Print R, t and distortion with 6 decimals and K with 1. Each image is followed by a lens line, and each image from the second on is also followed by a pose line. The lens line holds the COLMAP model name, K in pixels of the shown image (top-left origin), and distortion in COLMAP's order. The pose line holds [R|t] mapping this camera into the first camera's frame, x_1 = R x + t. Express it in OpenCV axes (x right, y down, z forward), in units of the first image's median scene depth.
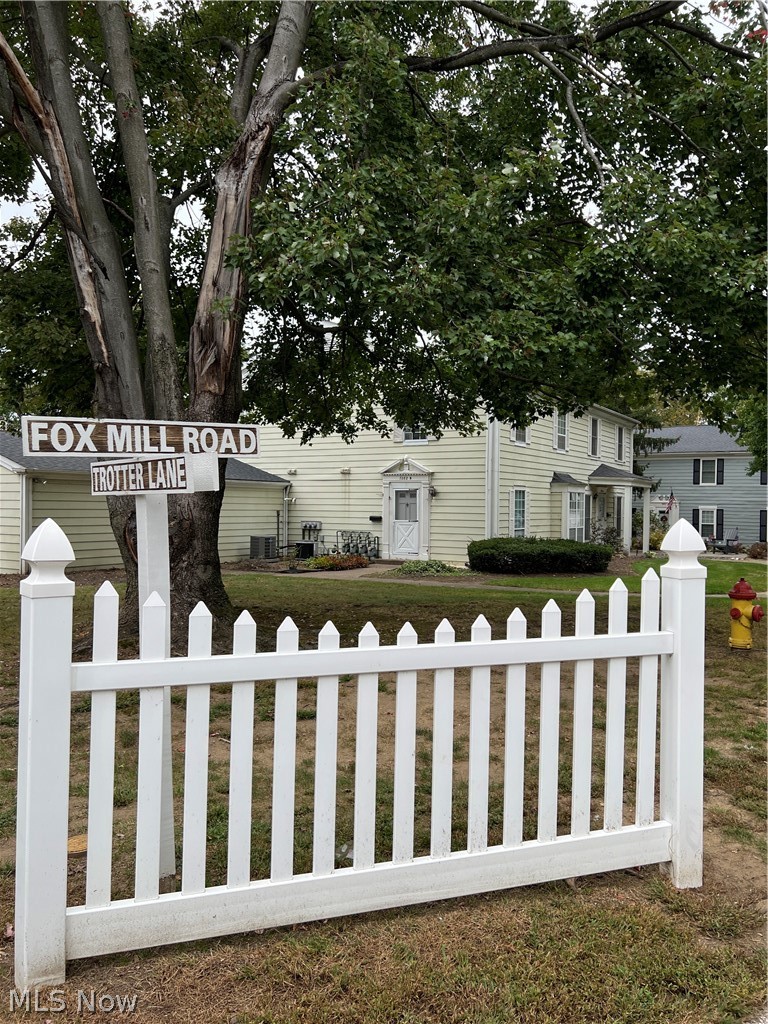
lens RADIAL K [[767.4, 0, 391.8], [0, 767.4, 512.6], [0, 0, 1]] dist [0.014657, 0.000871]
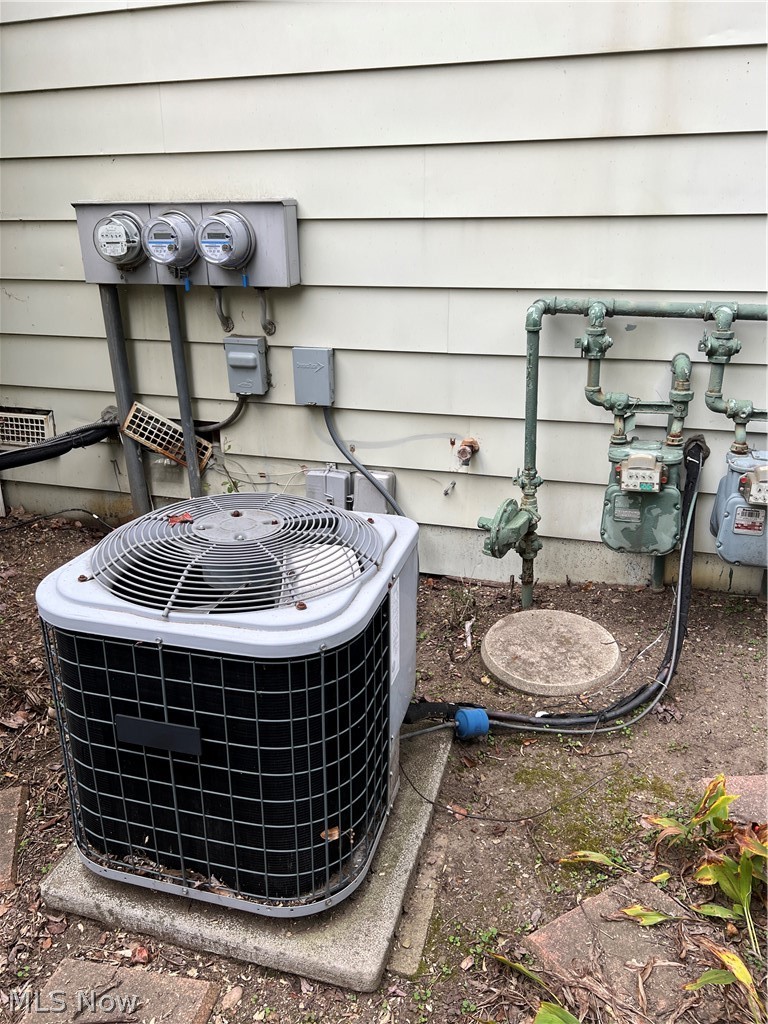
lens RADIAL K [[767.4, 0, 385.6], [0, 767.4, 511.3], [0, 0, 1]] dist [0.014657, 0.000871]
pose [[0.962348, -0.105889, 0.250348, -0.115908], [0.014228, 0.939363, 0.342629, 0.015810], [-0.271448, -0.326167, 0.905501, 0.943343]]
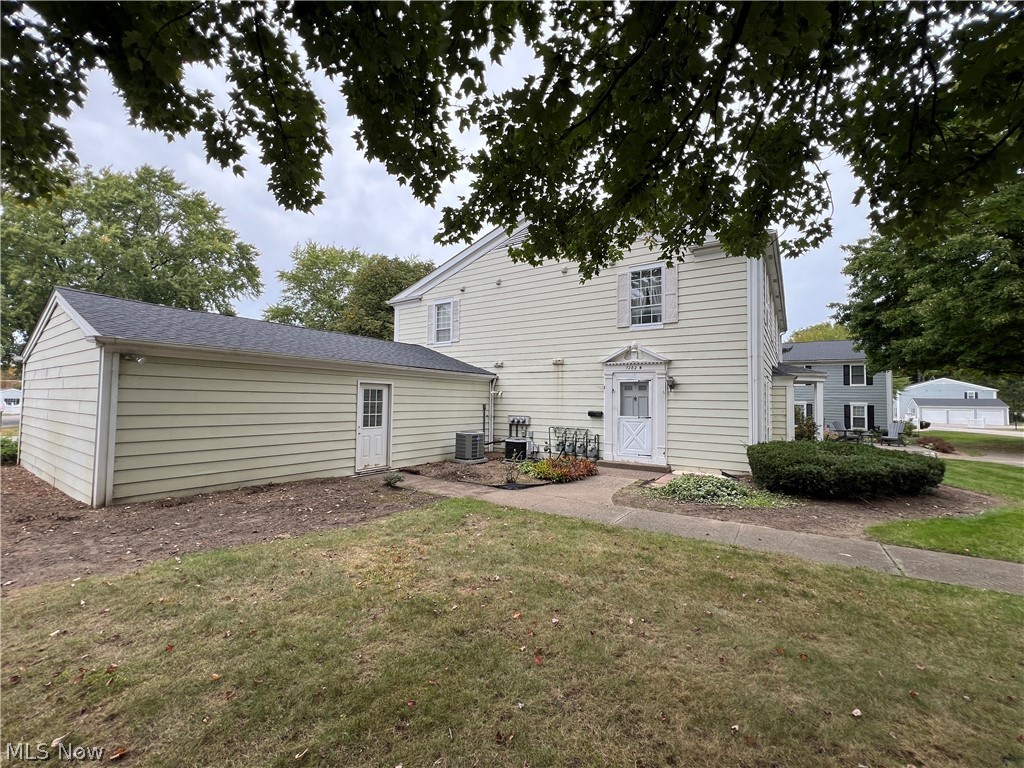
lens RADIAL K [[409.1, 0, 509.4], [0, 409.1, 381.8], [0, 0, 1]] dist [-0.005230, 0.000950]
pose [[0.999110, 0.001715, -0.042149, -0.101316], [-0.004001, 0.998521, -0.054216, -0.003415], [0.041994, 0.054337, 0.997639, 0.523302]]
